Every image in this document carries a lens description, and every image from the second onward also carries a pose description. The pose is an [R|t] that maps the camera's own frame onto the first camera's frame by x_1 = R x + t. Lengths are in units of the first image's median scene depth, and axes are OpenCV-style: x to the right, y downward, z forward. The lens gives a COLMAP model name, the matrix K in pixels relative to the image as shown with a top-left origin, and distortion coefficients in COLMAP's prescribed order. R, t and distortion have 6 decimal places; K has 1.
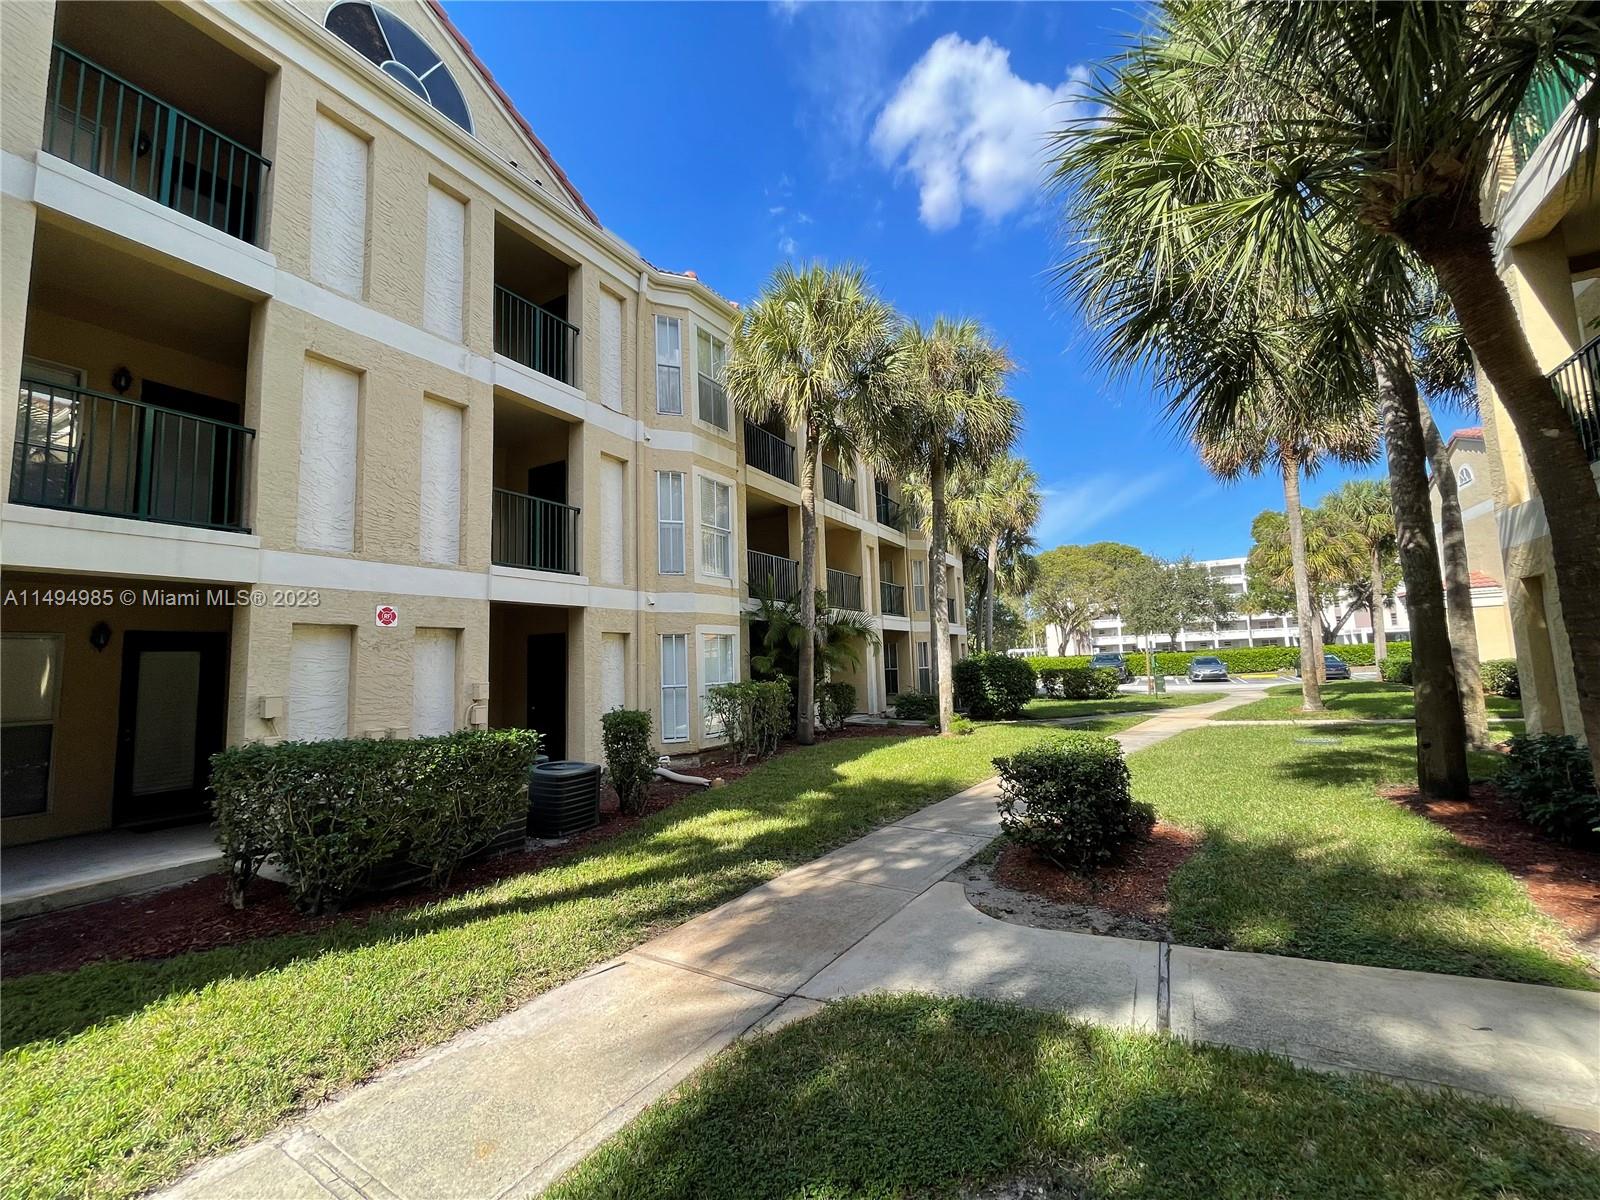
lens RADIAL K [[647.0, 0, 802.0], [0, 647.0, 591.5], [0, 0, 1]] dist [-0.001004, -0.000260]
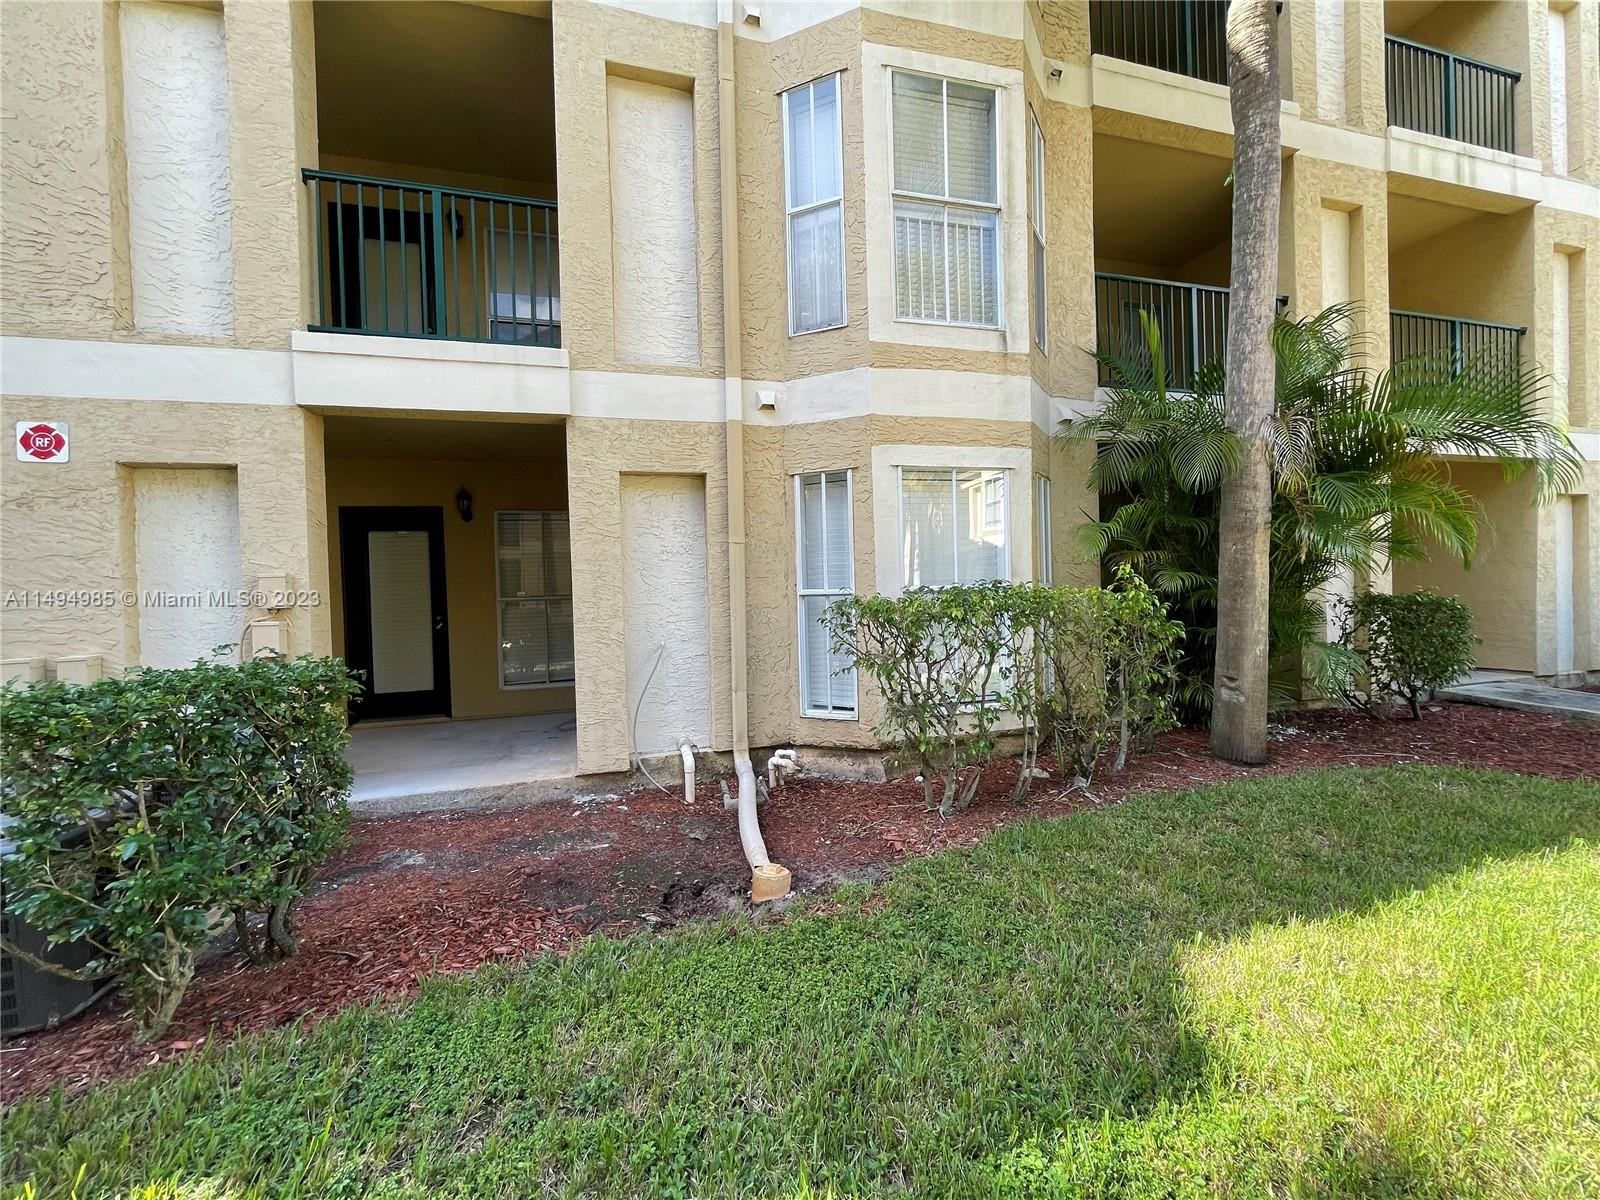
lens RADIAL K [[647.0, 0, 794.6], [0, 647.0, 595.1], [0, 0, 1]] dist [-0.001004, -0.000260]
pose [[0.711615, 0.025932, -0.702091, 0.127826], [0.080942, 0.989638, 0.118592, 0.129864], [0.697892, -0.141220, 0.702142, 0.928835]]
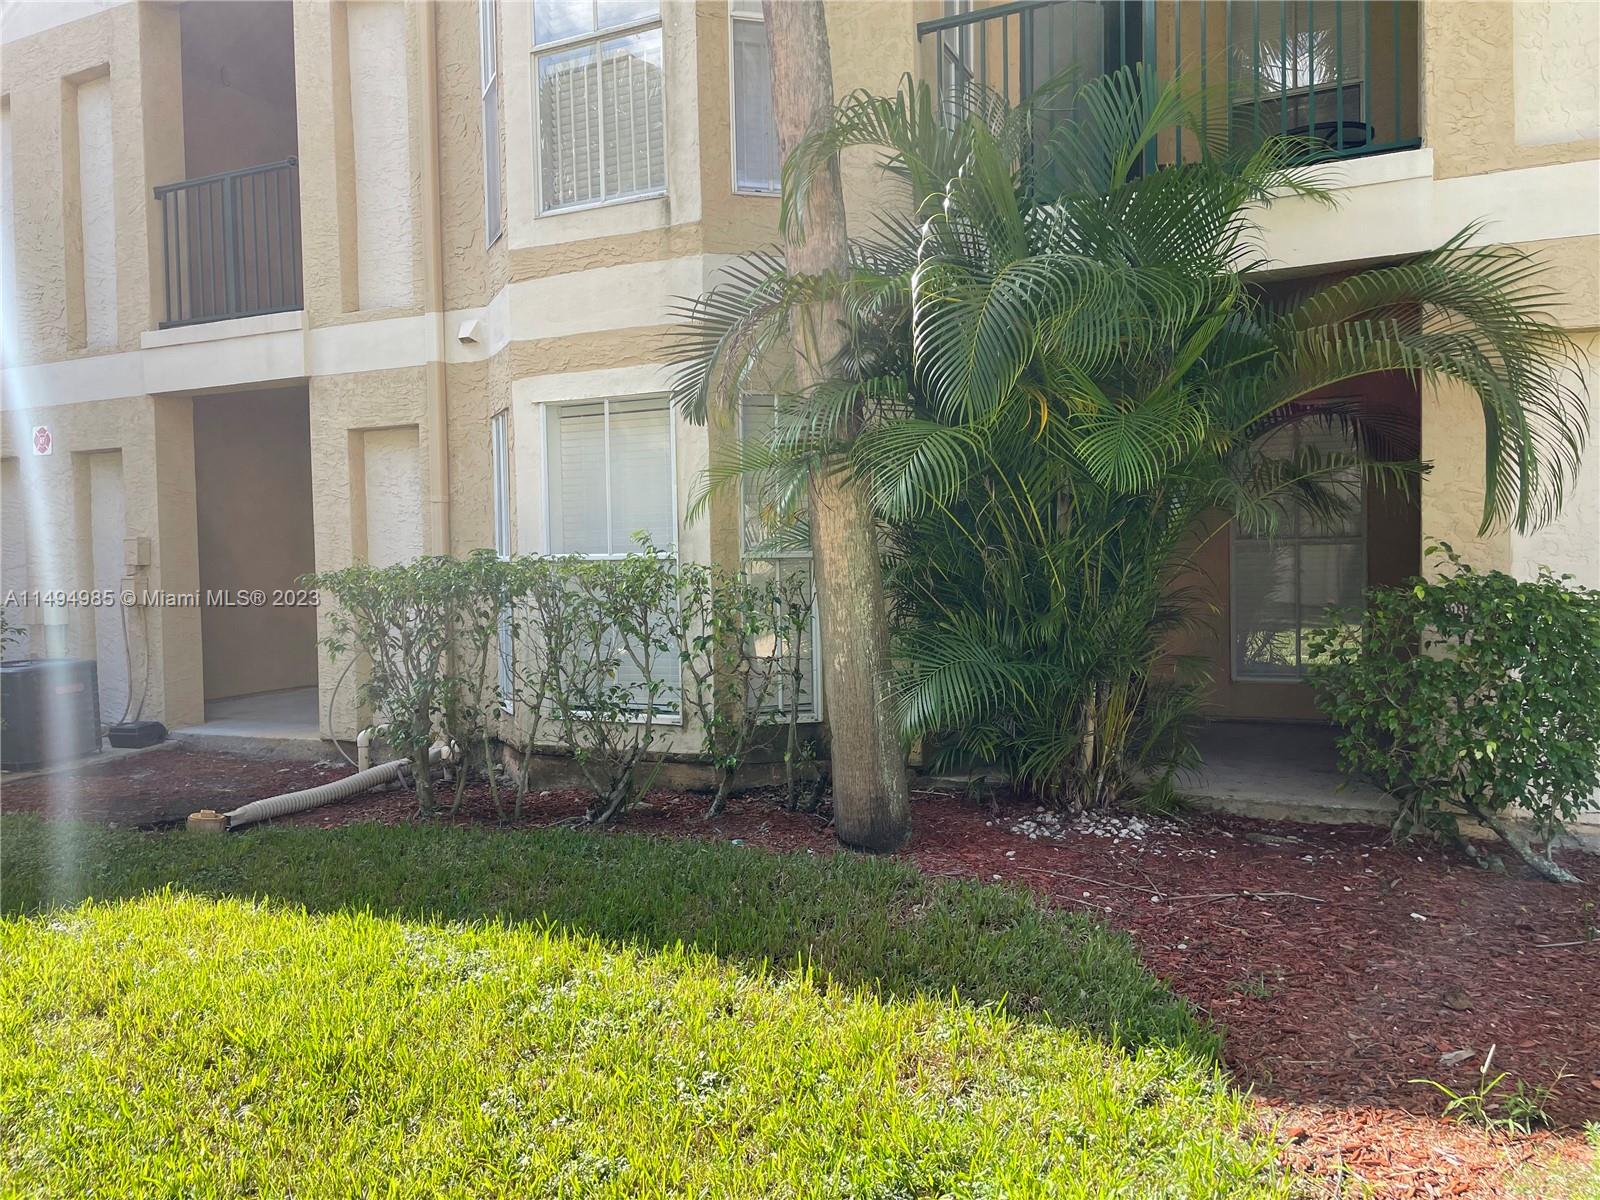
lens RADIAL K [[1207.3, 0, 802.3], [0, 1207.3, 597.0], [0, 0, 1]] dist [0.010982, -0.006602]
pose [[0.060814, 0.073142, -0.995466, 0.655297], [0.122389, 0.989240, 0.080161, 0.181480], [0.990617, -0.126709, 0.051208, 1.541424]]
